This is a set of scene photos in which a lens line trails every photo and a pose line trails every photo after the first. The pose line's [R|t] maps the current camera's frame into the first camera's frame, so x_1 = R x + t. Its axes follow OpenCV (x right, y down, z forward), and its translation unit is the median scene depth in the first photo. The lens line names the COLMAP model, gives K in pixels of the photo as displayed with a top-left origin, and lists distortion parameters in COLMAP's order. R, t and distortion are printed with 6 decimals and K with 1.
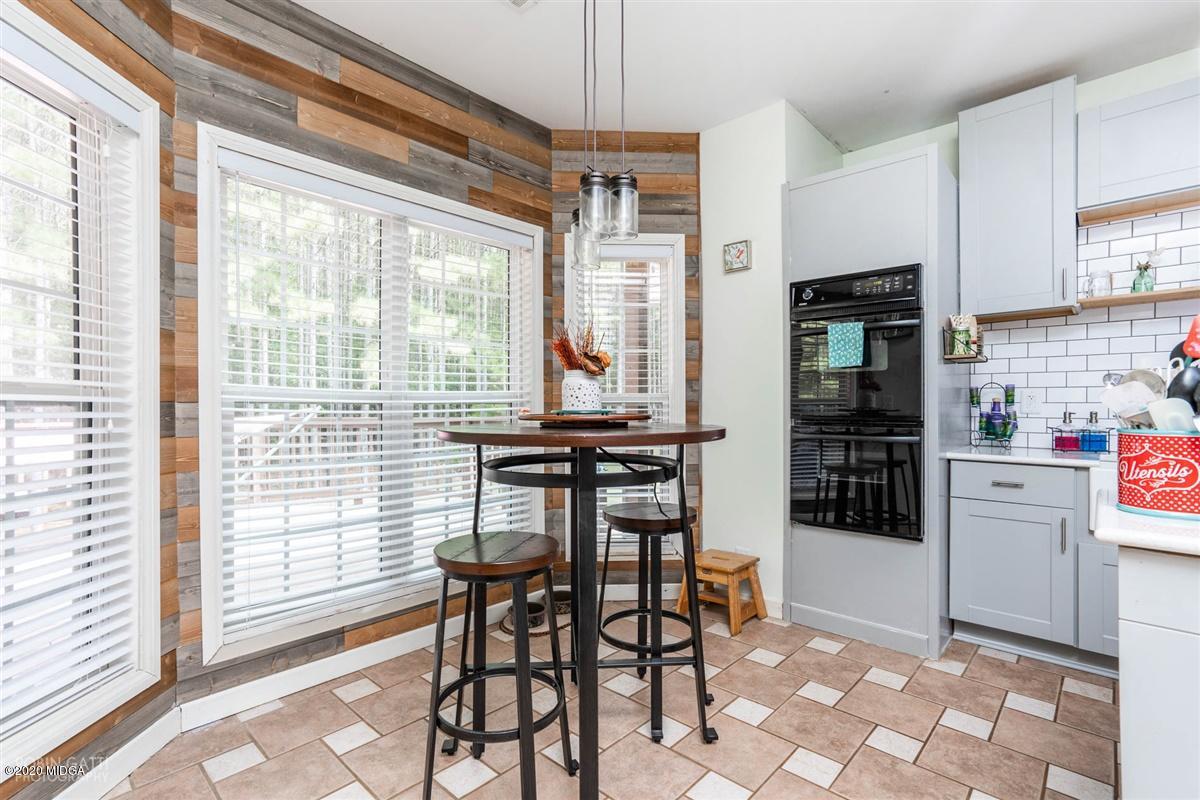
lens RADIAL K [[555.2, 0, 602.2], [0, 555.2, 400.4], [0, 0, 1]] dist [-0.004384, -0.000068]
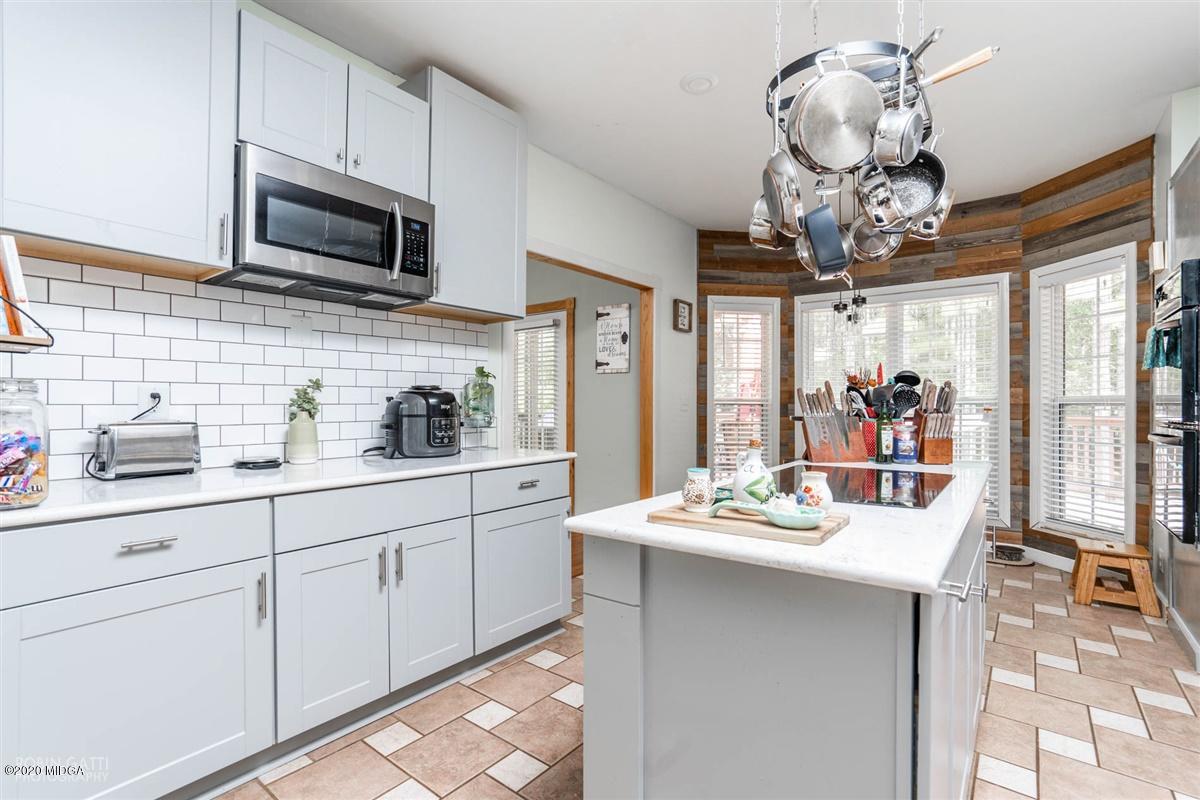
lens RADIAL K [[555.2, 0, 601.7], [0, 555.2, 401.4], [0, 0, 1]] dist [-0.004384, -0.000068]
pose [[0.076213, -0.005558, -0.997076, 1.138016], [0.001881, 0.999983, -0.005430, 0.003277], [0.997090, -0.001461, 0.076222, -0.073362]]
